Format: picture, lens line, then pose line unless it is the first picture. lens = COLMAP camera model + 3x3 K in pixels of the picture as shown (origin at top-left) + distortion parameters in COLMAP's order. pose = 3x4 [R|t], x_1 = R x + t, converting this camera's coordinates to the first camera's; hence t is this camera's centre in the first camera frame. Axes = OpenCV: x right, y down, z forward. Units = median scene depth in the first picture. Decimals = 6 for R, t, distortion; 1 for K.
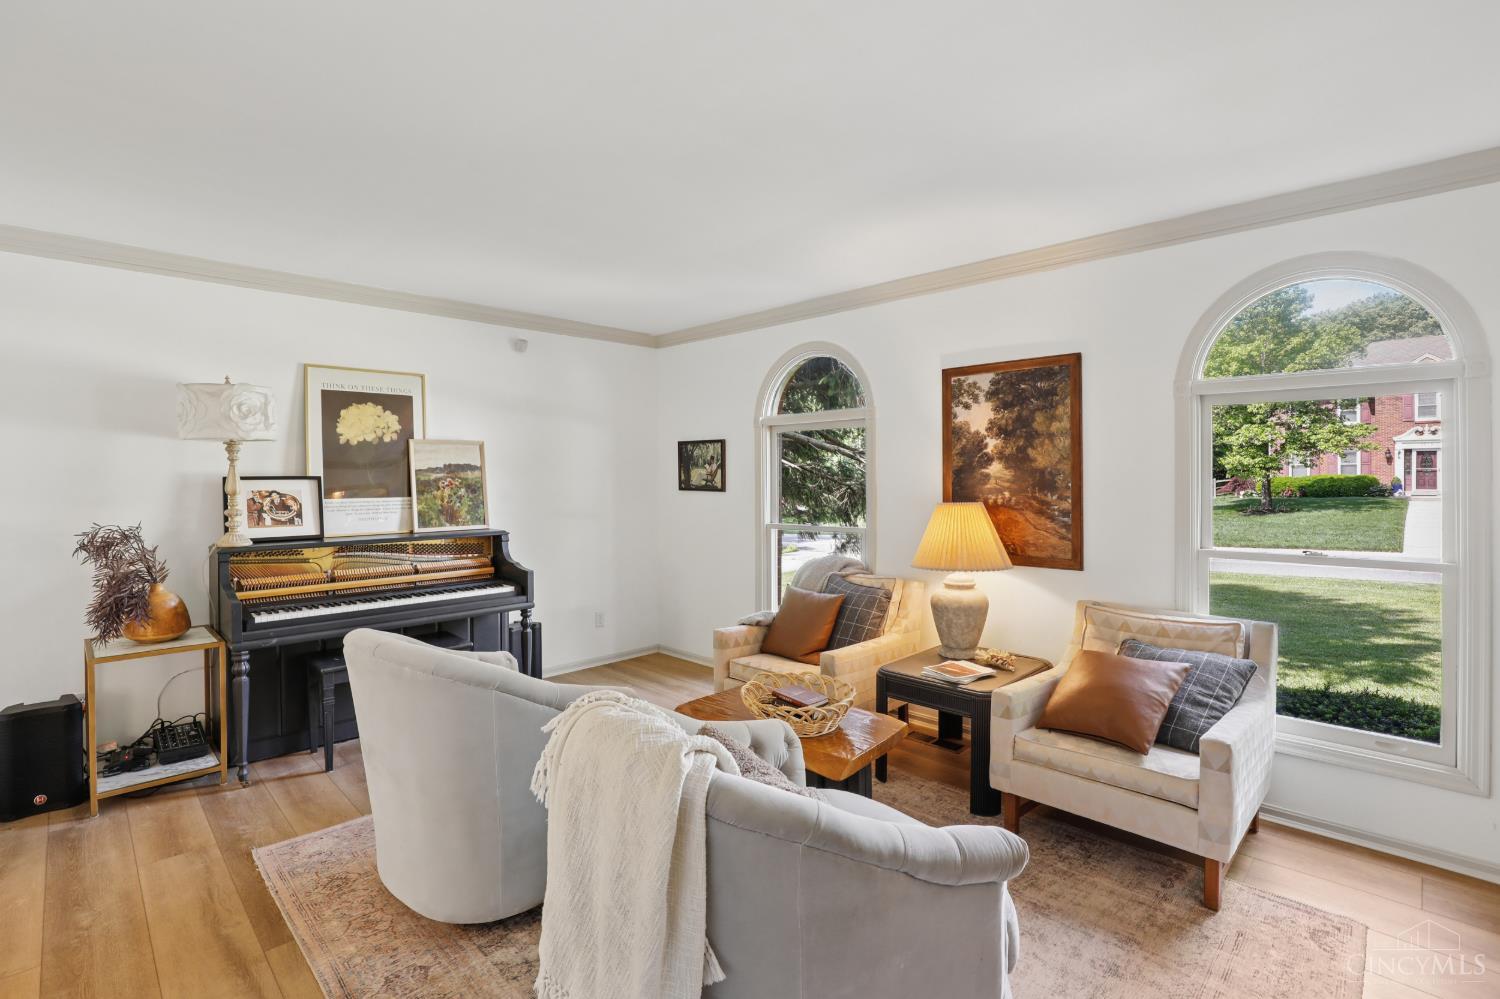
lens RADIAL K [[699.2, 0, 749.5], [0, 699.2, 472.4], [0, 0, 1]] dist [-0.030306, 0.000879]
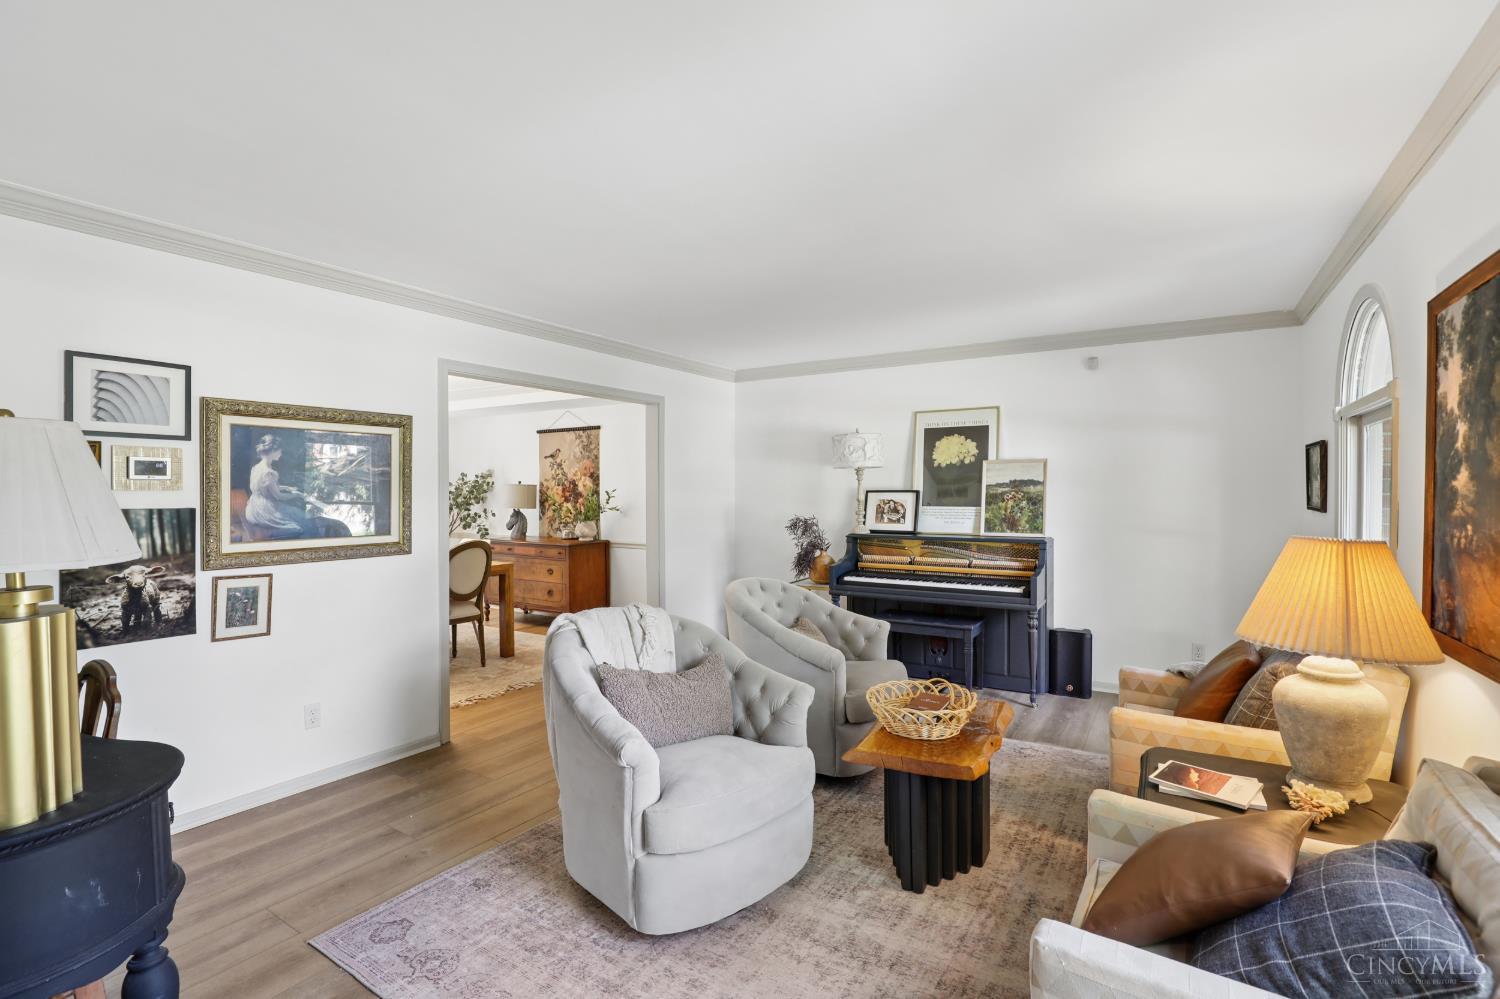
lens RADIAL K [[693.0, 0, 747.1], [0, 693.0, 488.0], [0, 0, 1]] dist [-0.030648, 0.001049]
pose [[0.215370, -0.000183, -0.976533, 0.685858], [0.005760, 0.999983, 0.001083, -0.002254], [0.976516, -0.005858, 0.215367, 0.346876]]
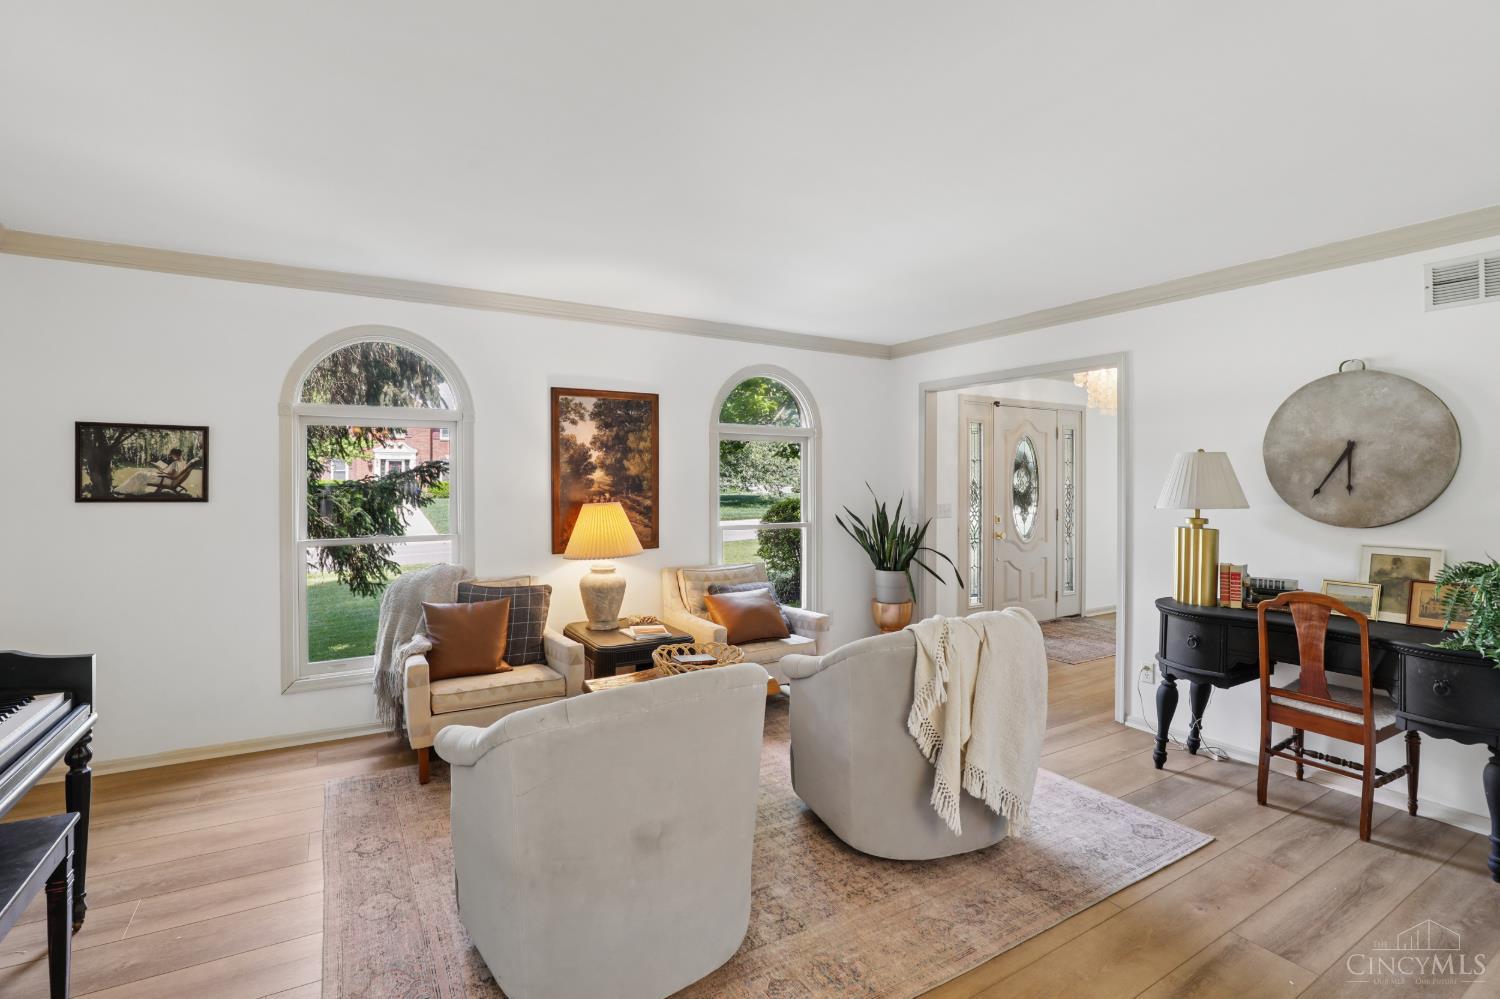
lens RADIAL K [[693.0, 0, 747.1], [0, 693.0, 488.0], [0, 0, 1]] dist [-0.030648, 0.001049]
pose [[0.246428, -0.006799, 0.969137, -0.734939], [-0.009347, 0.999912, 0.009392, 0.003254], [-0.969116, -0.011373, 0.246343, 0.412599]]
